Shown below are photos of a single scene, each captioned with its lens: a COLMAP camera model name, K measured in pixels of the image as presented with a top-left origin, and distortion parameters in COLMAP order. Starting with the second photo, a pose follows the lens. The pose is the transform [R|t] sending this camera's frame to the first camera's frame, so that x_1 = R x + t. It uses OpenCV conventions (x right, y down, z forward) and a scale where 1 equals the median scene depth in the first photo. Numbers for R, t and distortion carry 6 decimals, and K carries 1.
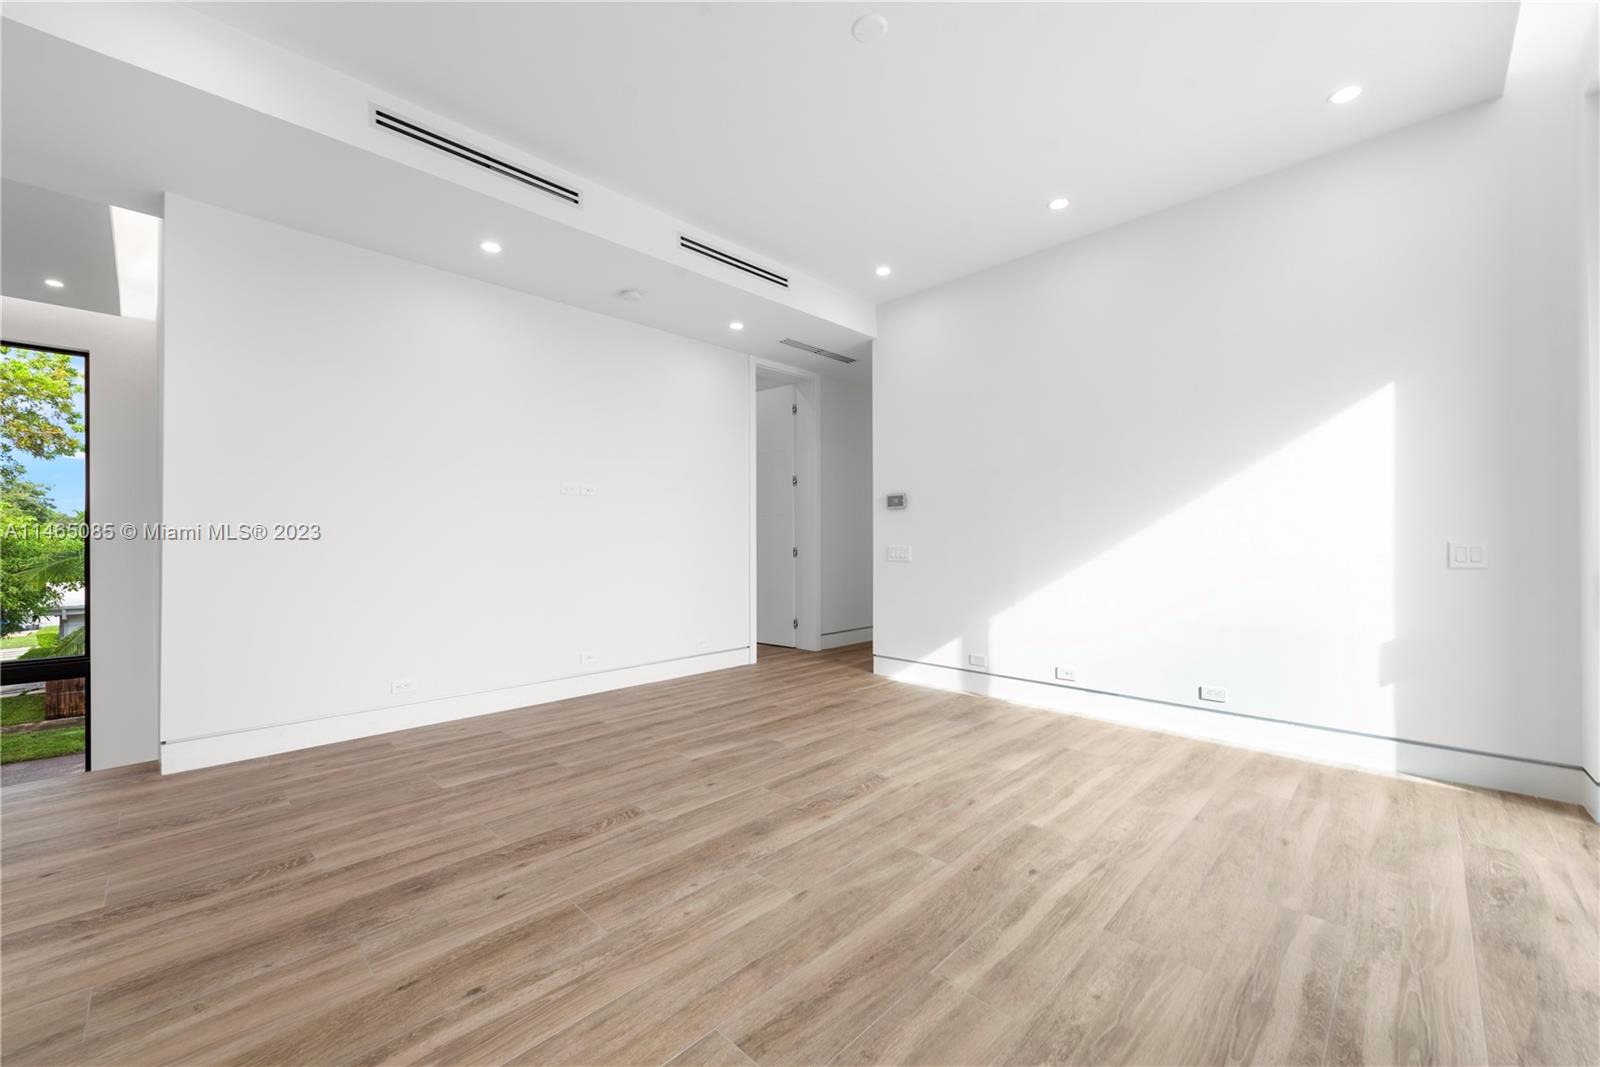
lens RADIAL K [[627.5, 0, 794.3], [0, 627.5, 536.0], [0, 0, 1]] dist [0.011268, -0.002951]
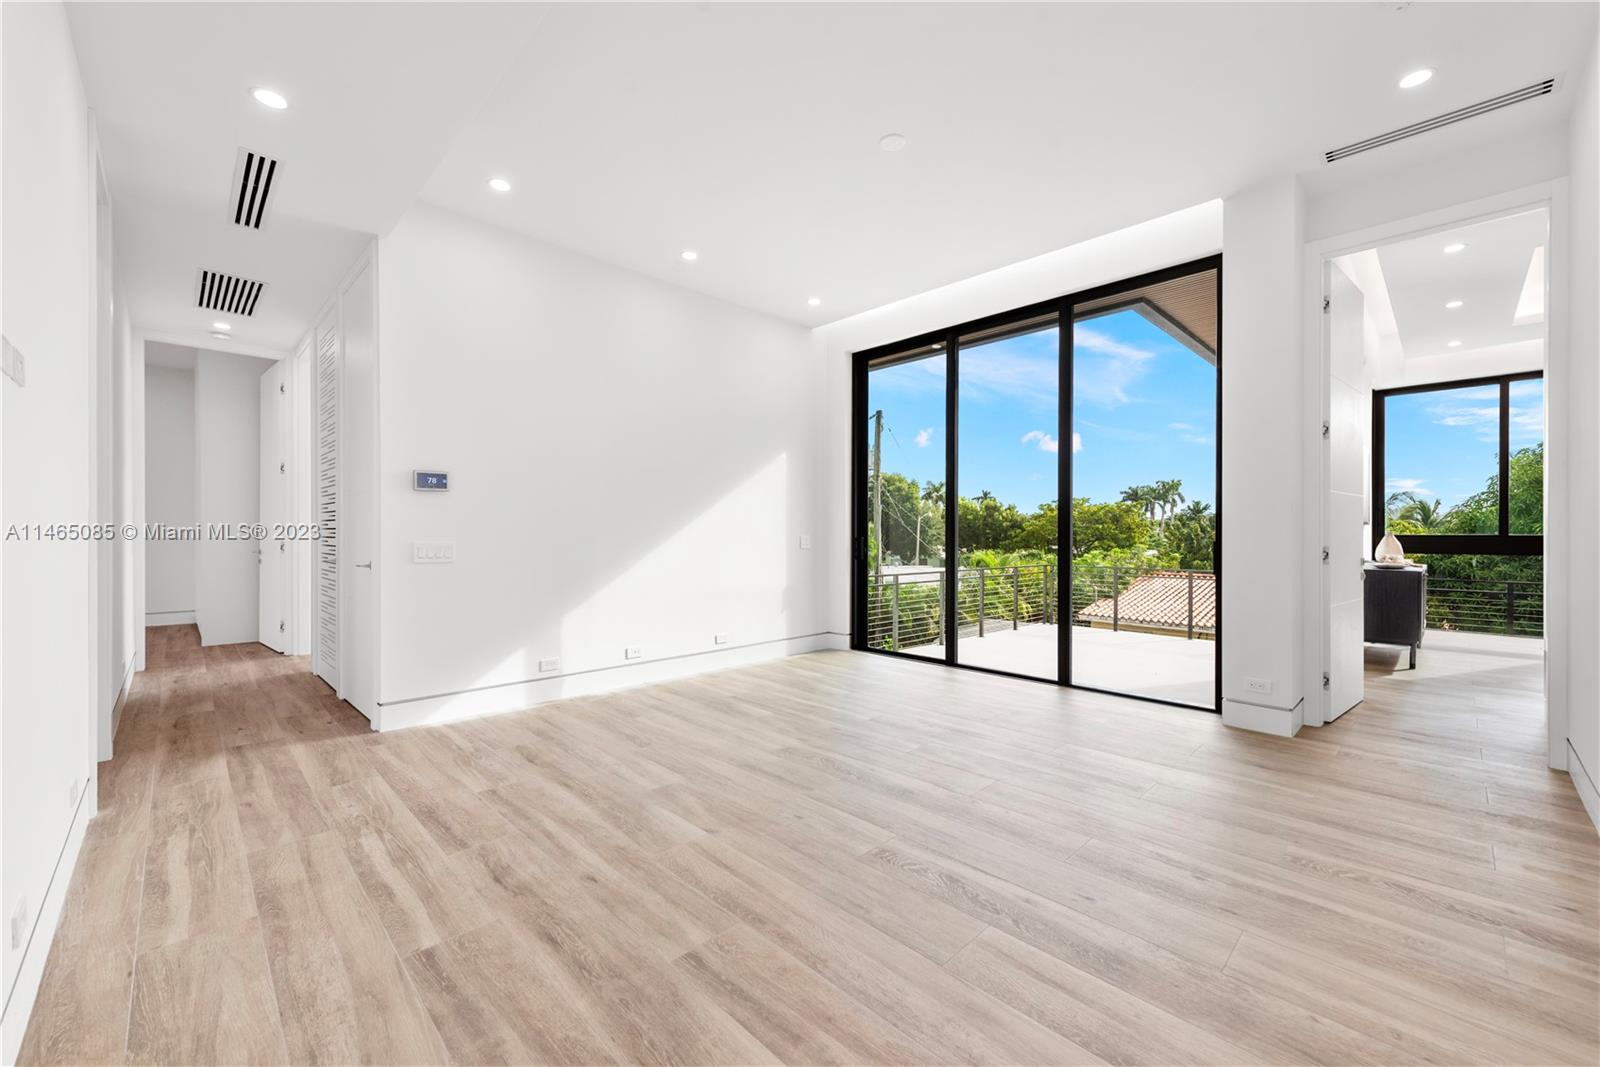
lens RADIAL K [[627.5, 0, 797.9], [0, 627.5, 539.8], [0, 0, 1]] dist [0.011268, -0.002951]
pose [[0.015405, -0.006141, 0.999862, -0.825964], [-0.005983, 0.999963, 0.006234, 0.007505], [-0.999863, -0.006078, 0.015368, 0.821394]]
